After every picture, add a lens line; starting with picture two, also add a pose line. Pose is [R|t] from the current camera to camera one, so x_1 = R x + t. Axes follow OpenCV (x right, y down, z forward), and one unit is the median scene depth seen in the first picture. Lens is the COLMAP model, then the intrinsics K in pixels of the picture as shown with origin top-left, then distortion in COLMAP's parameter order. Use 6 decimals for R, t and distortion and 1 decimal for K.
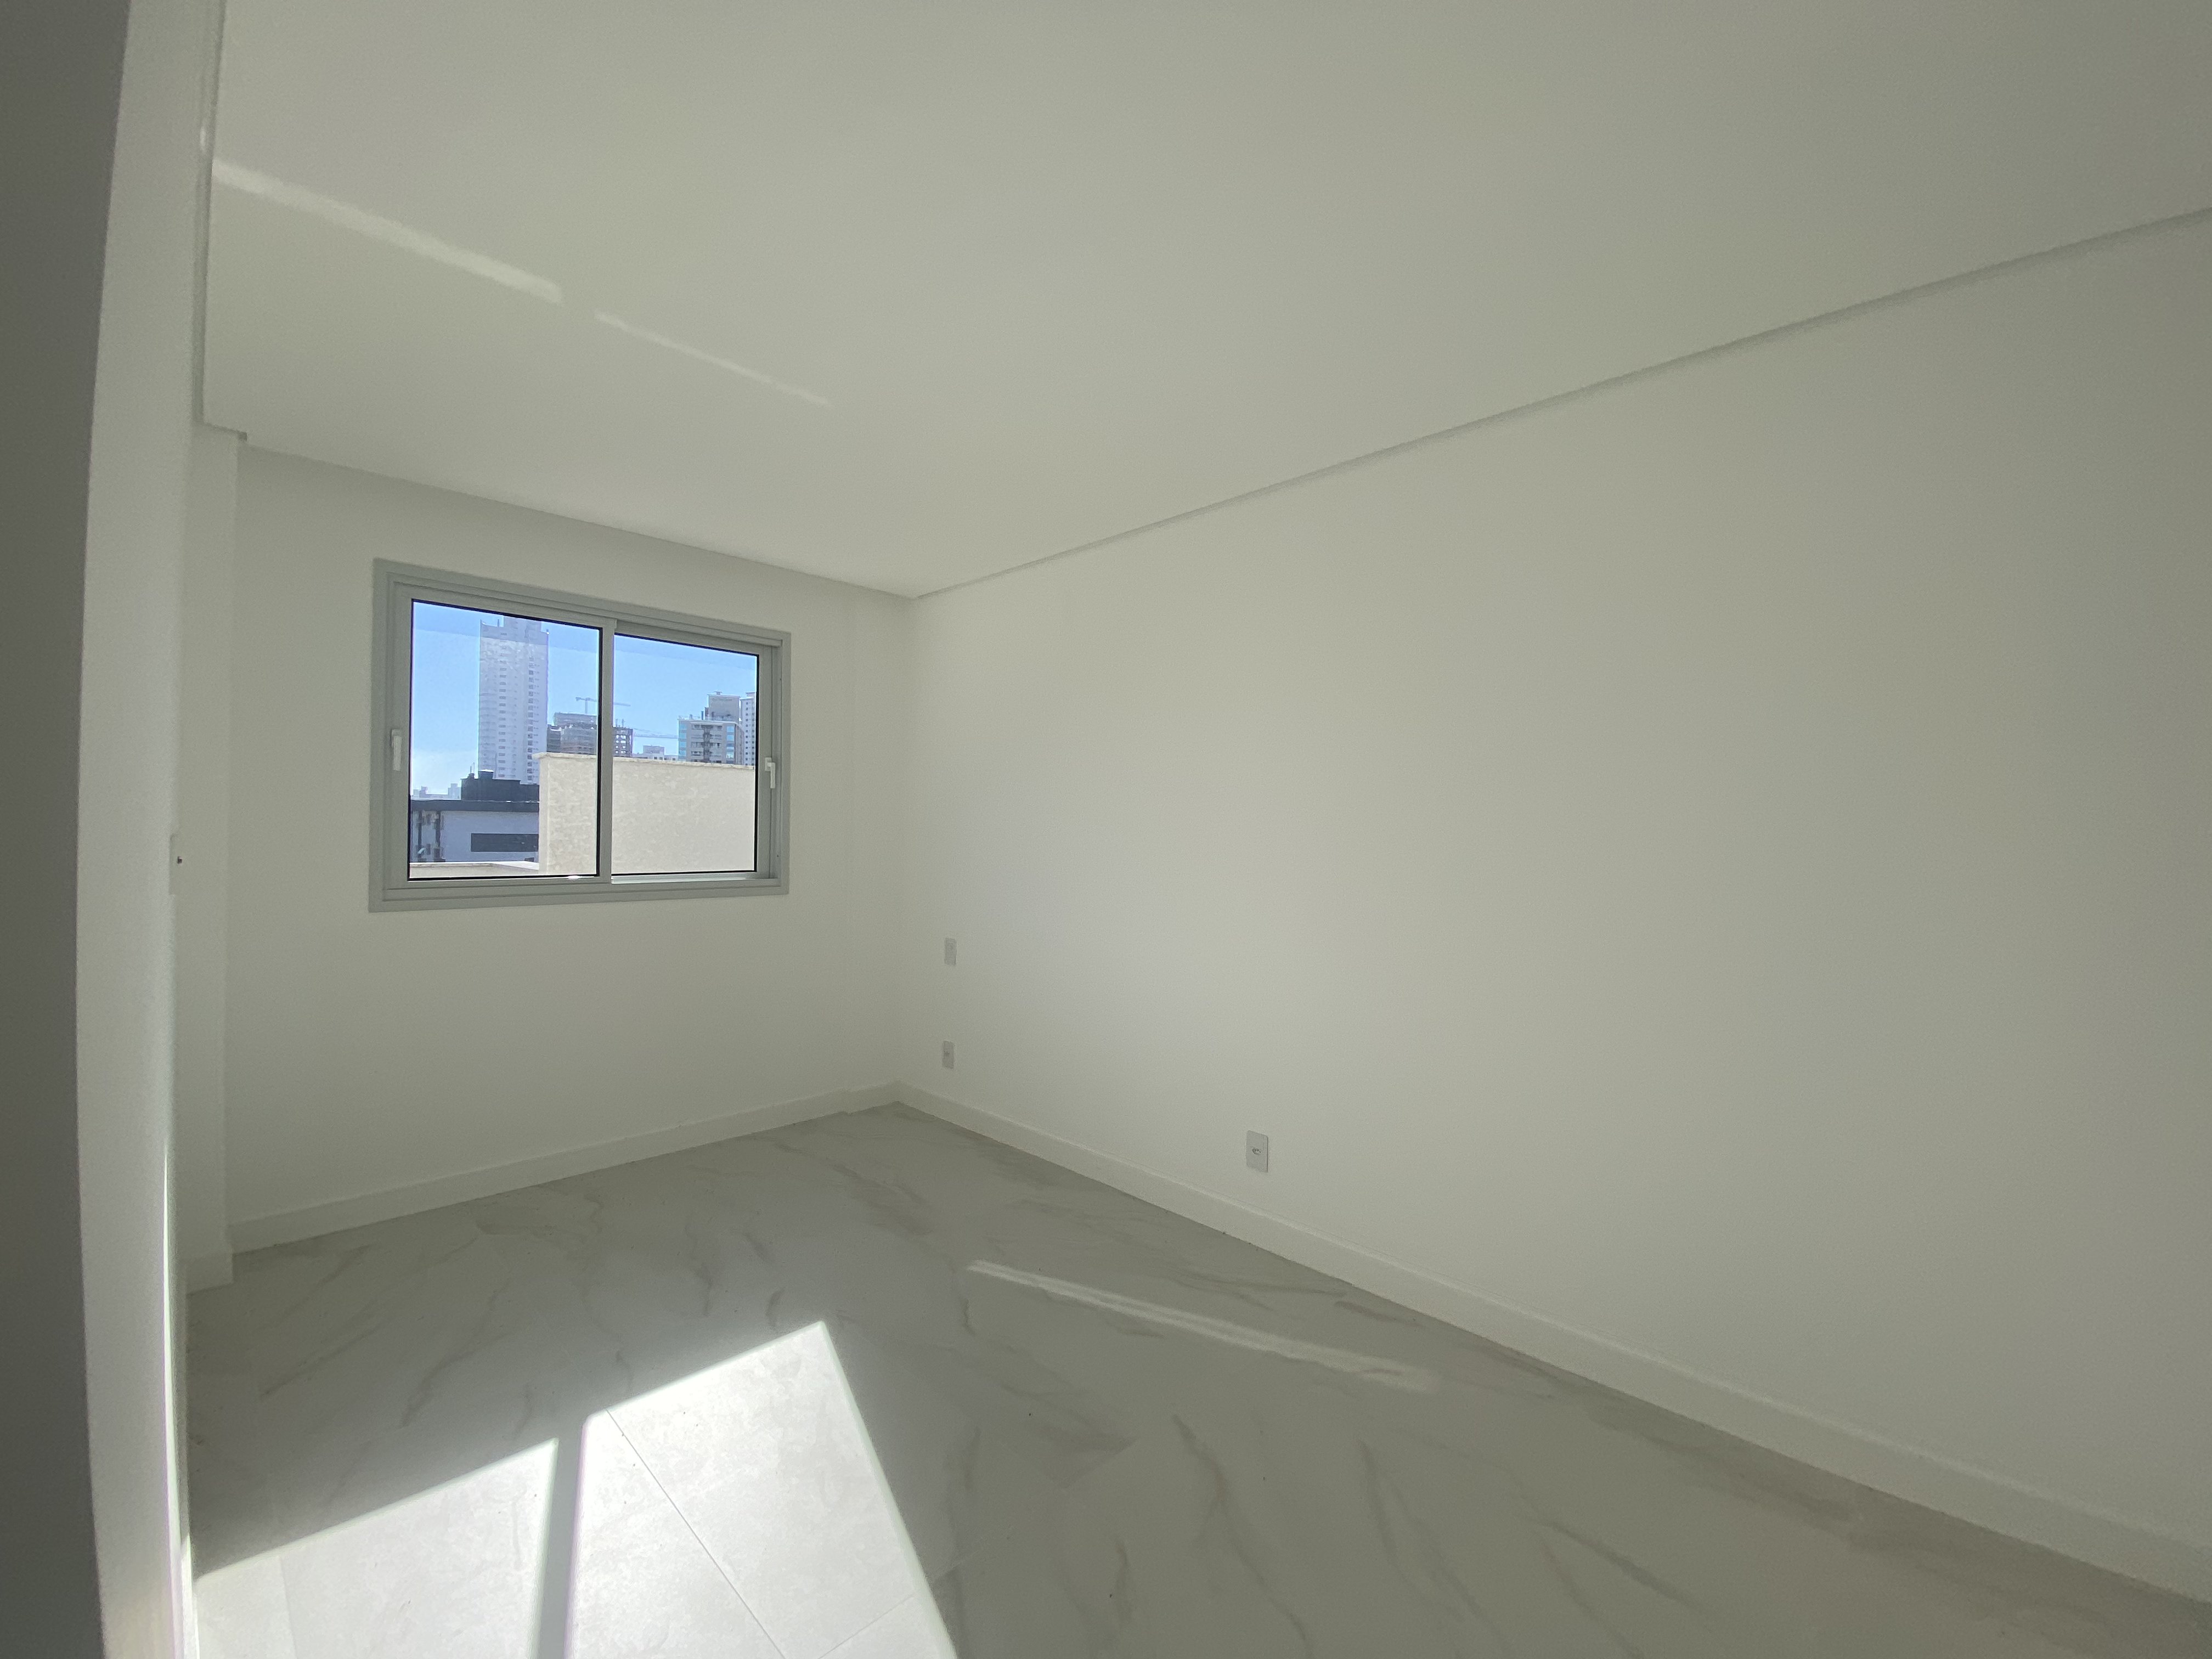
lens RADIAL K [[892.7, 0, 1147.4], [0, 892.7, 824.2], [0, 0, 1]] dist [-0.000526, -0.000440]
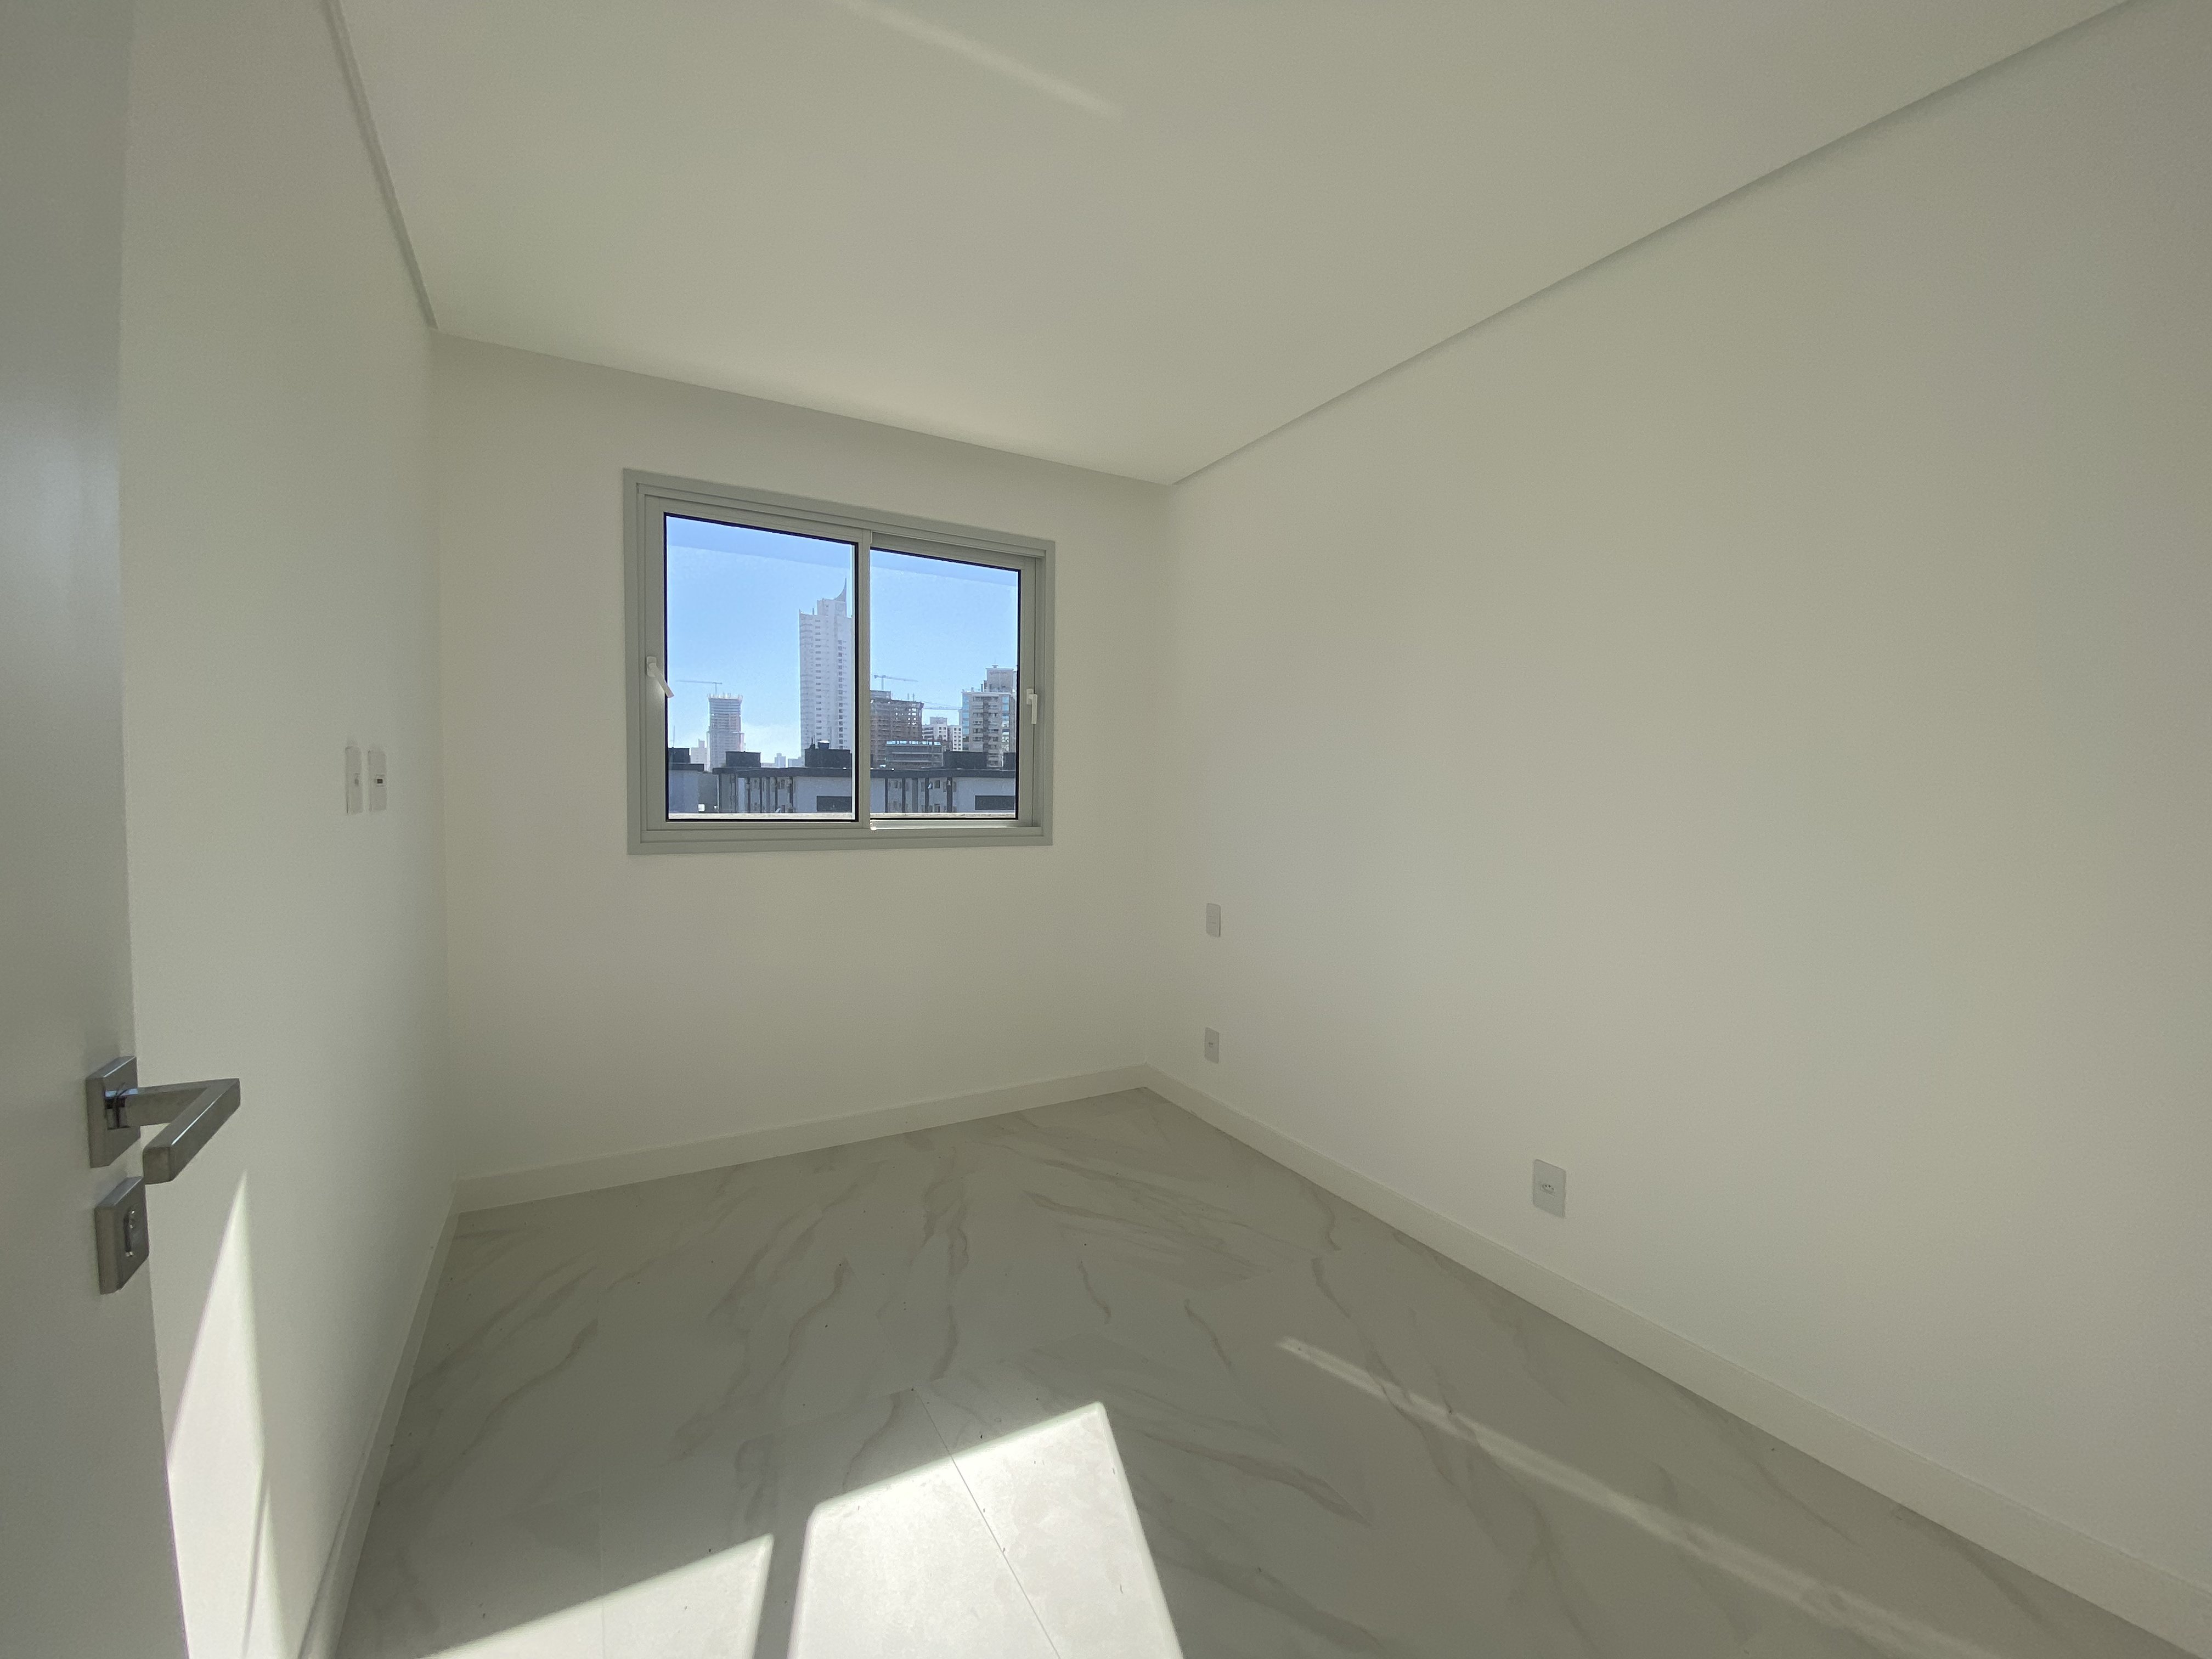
lens RADIAL K [[892.7, 0, 1102.7], [0, 892.7, 835.2], [0, 0, 1]] dist [-0.000526, -0.000440]
pose [[0.944668, 0.008961, -0.327906, -0.086624], [0.005911, 0.998999, 0.044331, 0.032226], [0.327975, -0.043816, 0.943670, 0.232417]]
